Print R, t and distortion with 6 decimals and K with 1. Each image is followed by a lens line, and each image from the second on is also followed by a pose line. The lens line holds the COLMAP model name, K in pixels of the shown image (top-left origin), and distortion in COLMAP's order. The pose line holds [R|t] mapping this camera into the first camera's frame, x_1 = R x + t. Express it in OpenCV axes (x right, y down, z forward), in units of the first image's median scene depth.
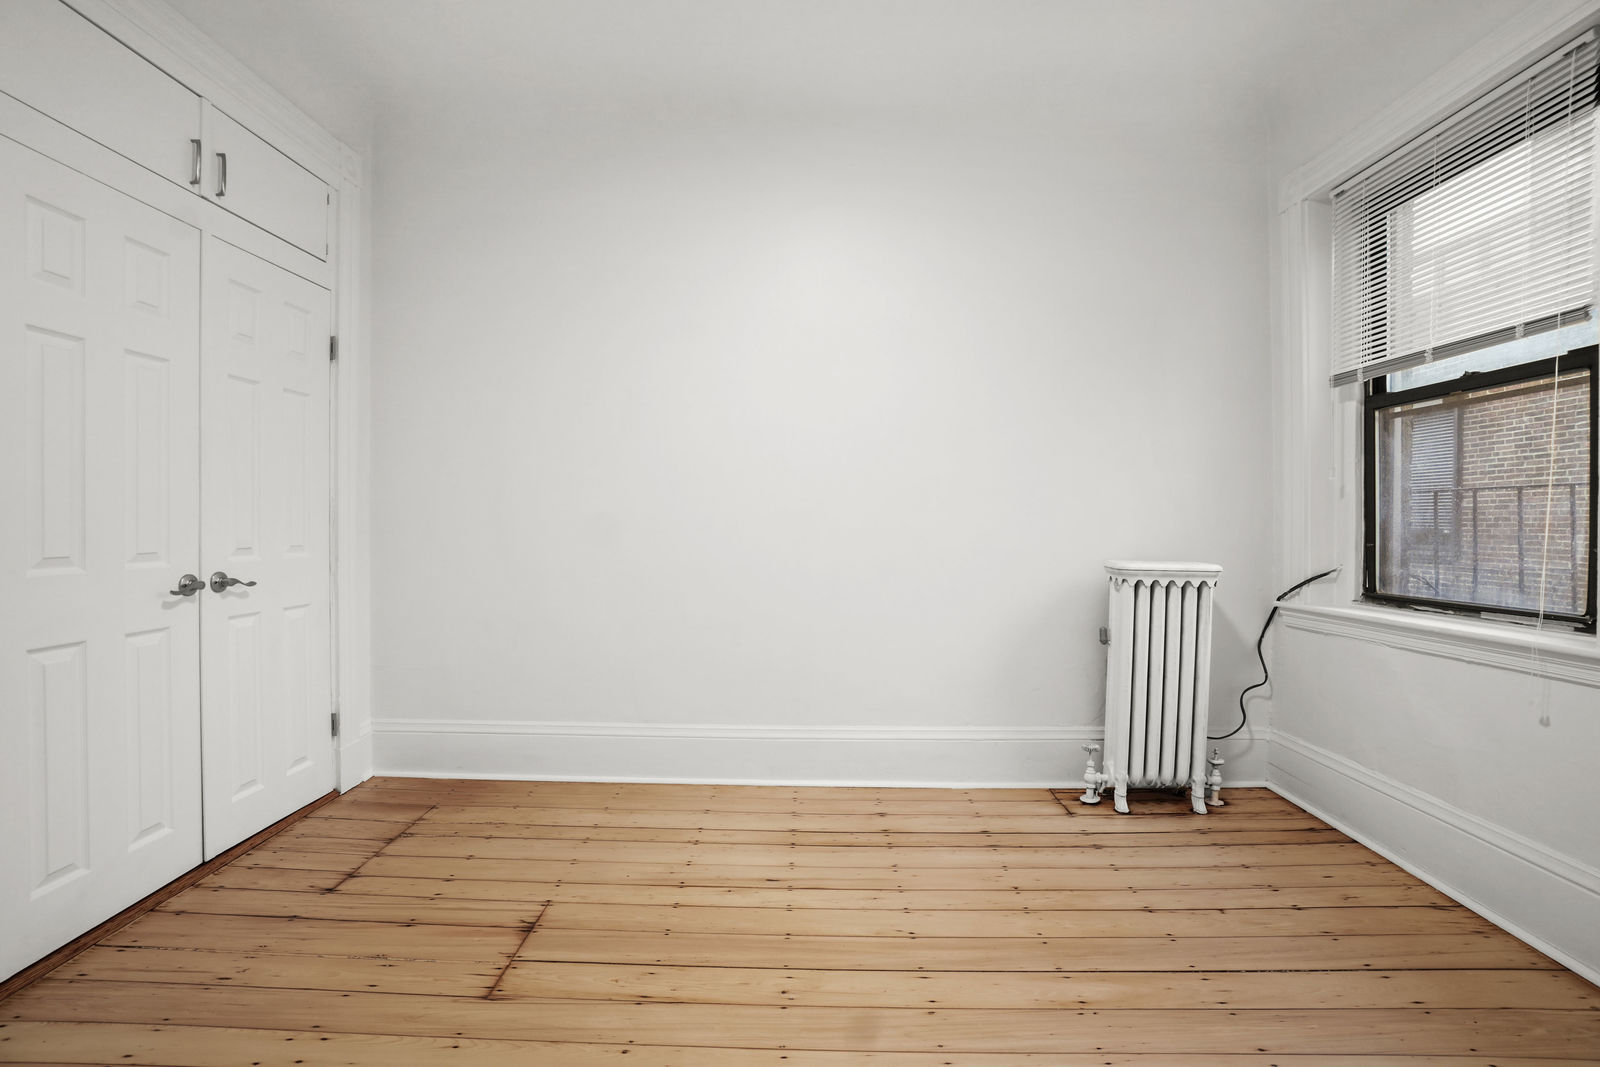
lens RADIAL K [[712.7, 0, 773.3], [0, 712.7, 521.0], [0, 0, 1]] dist [-0.055930, 0.017636]
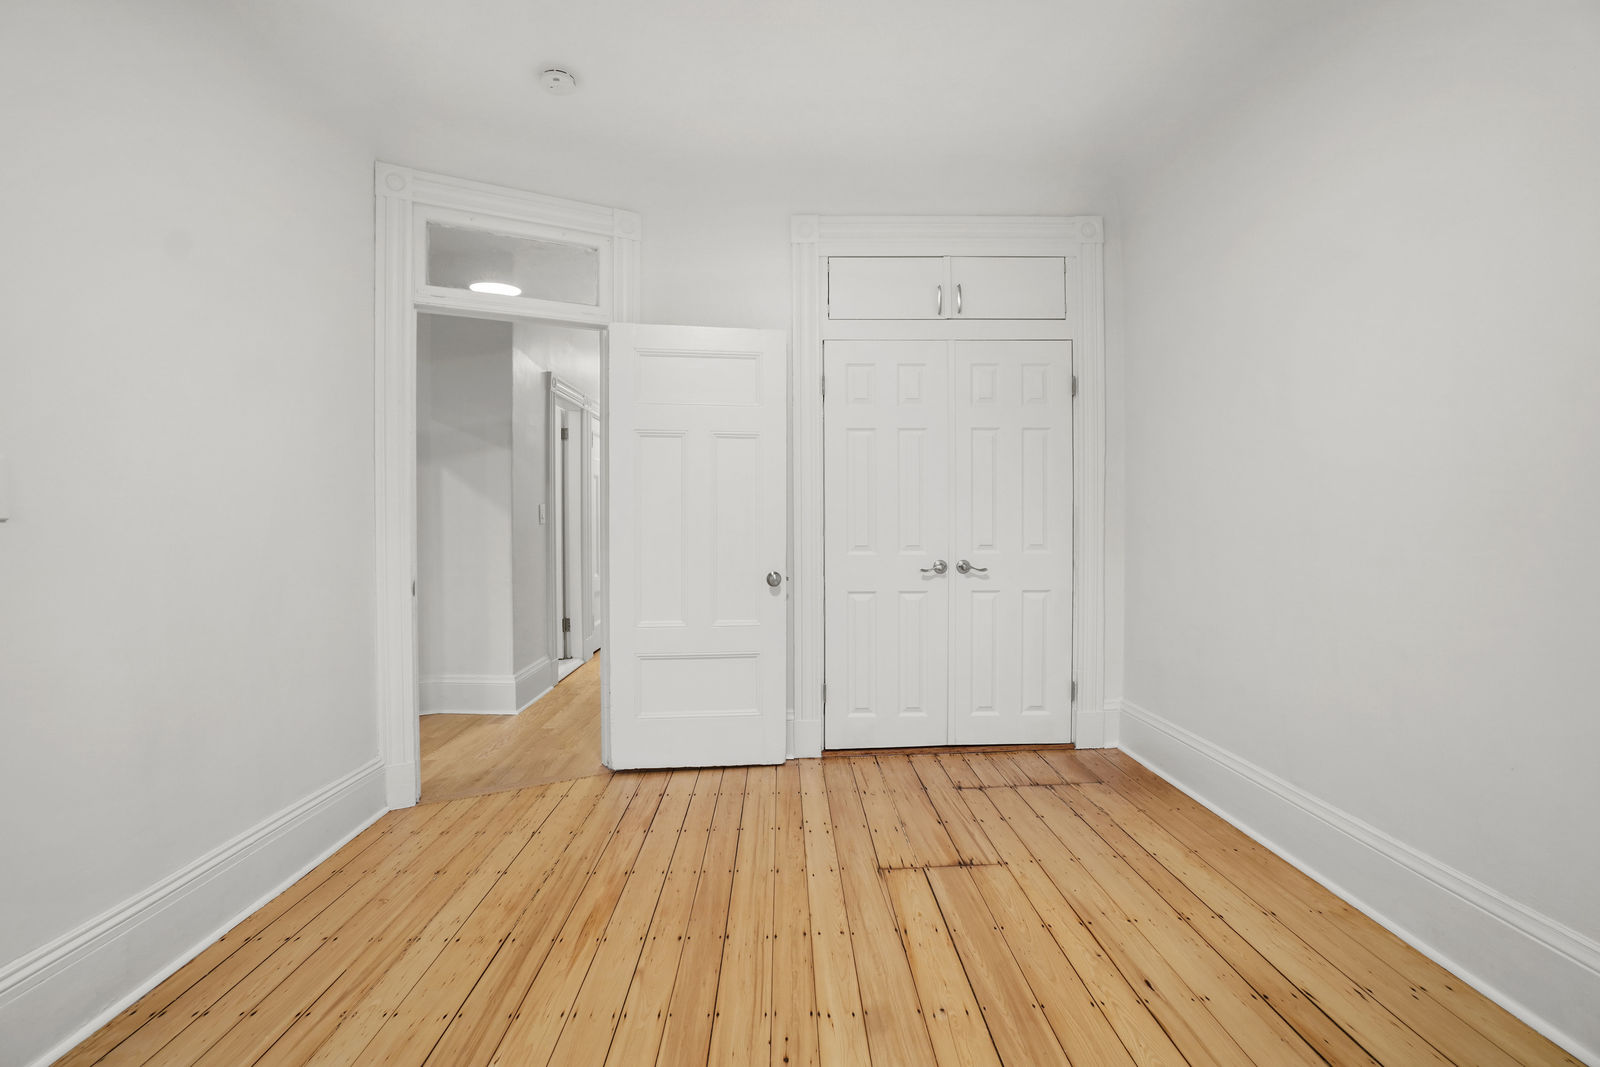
lens RADIAL K [[712.7, 0, 812.2], [0, 712.7, 523.0], [0, 0, 1]] dist [-0.055930, 0.017636]
pose [[0.076944, 0.000631, -0.997035, 0.663111], [0.004309, 0.999990, 0.000965, -0.009773], [0.997026, -0.004370, 0.076941, 0.503046]]
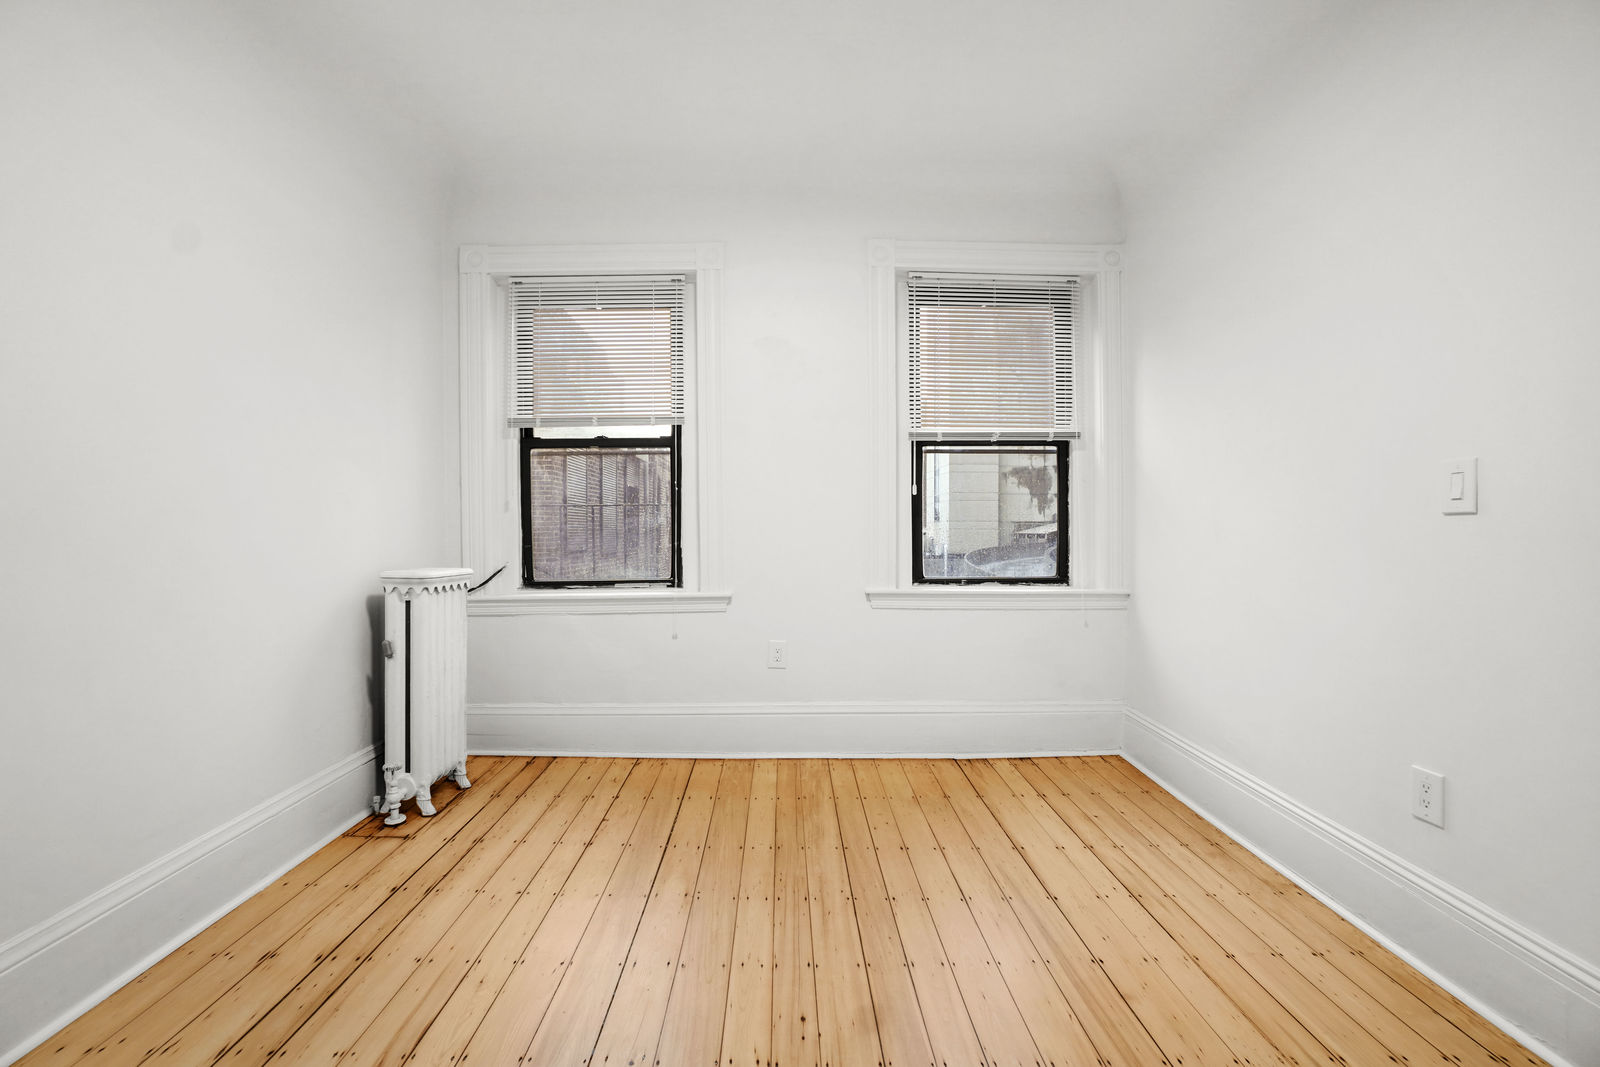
lens RADIAL K [[712.7, 0, 786.9], [0, 712.7, 543.0], [0, 0, 1]] dist [-0.055930, 0.017636]
pose [[-0.045809, -0.023000, 0.998685, -0.580979], [0.002800, 0.999728, 0.023153, -0.003363], [-0.998946, 0.003857, -0.045732, 0.567913]]
